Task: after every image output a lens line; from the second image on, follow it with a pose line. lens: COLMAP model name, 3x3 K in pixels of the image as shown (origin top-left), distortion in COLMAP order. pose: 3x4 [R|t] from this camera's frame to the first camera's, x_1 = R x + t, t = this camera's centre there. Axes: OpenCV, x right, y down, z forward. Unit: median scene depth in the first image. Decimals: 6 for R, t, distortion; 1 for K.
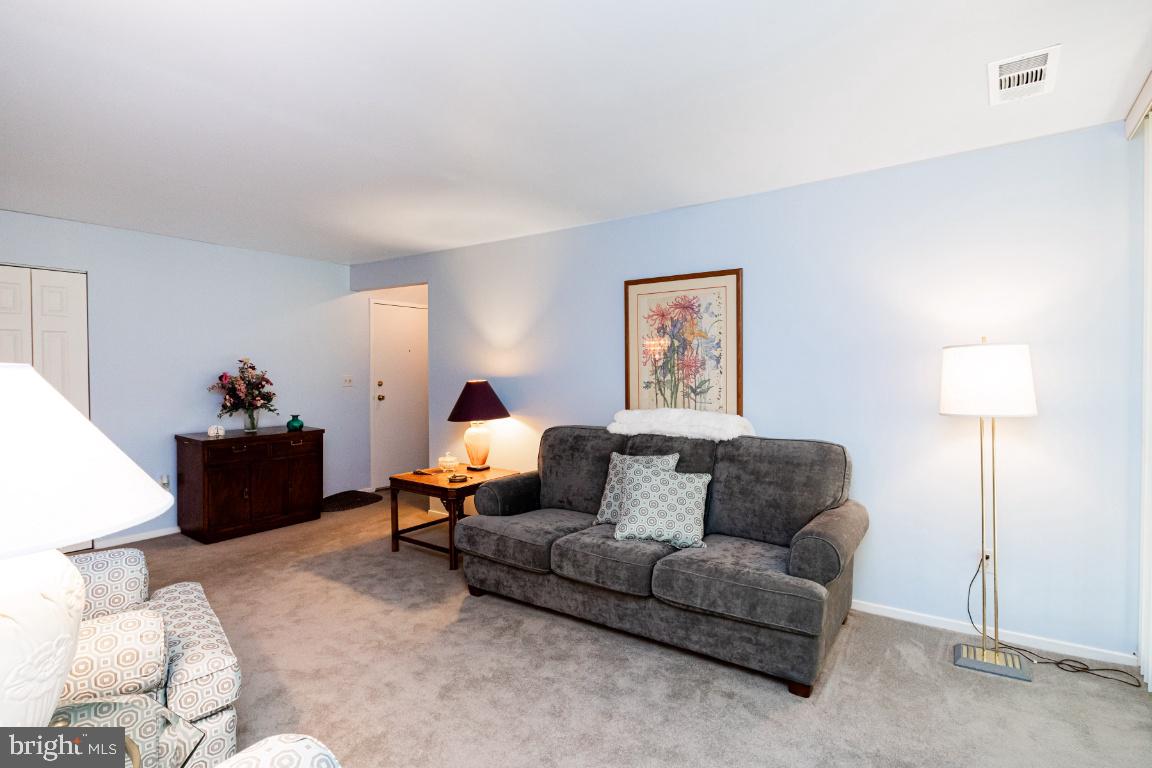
lens RADIAL K [[587.6, 0, 575.7], [0, 587.6, 375.1], [0, 0, 1]] dist [-0.003941, 0.000186]
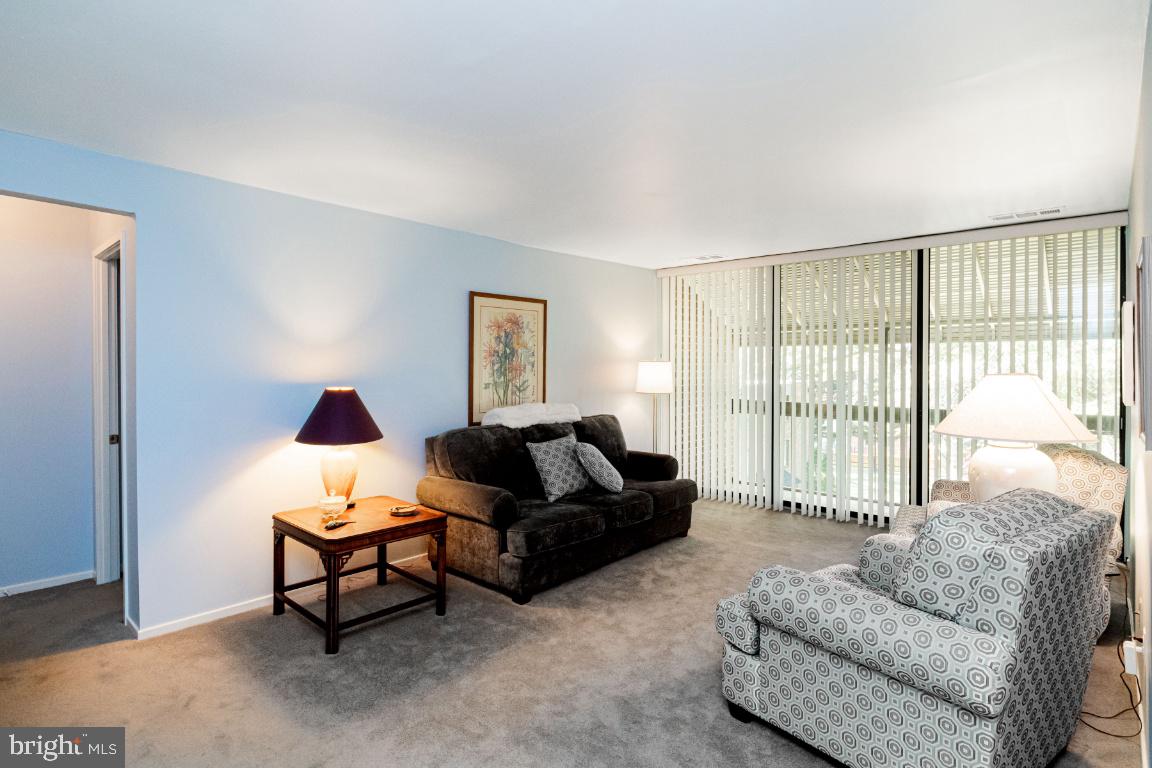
lens RADIAL K [[587.6, 0, 580.7], [0, 587.6, 373.3], [0, 0, 1]] dist [-0.003941, 0.000186]
pose [[0.119340, -0.006646, 0.992831, -1.006001], [0.005127, 0.999968, 0.006077, -0.014046], [-0.992840, 0.004365, 0.119370, 0.689821]]
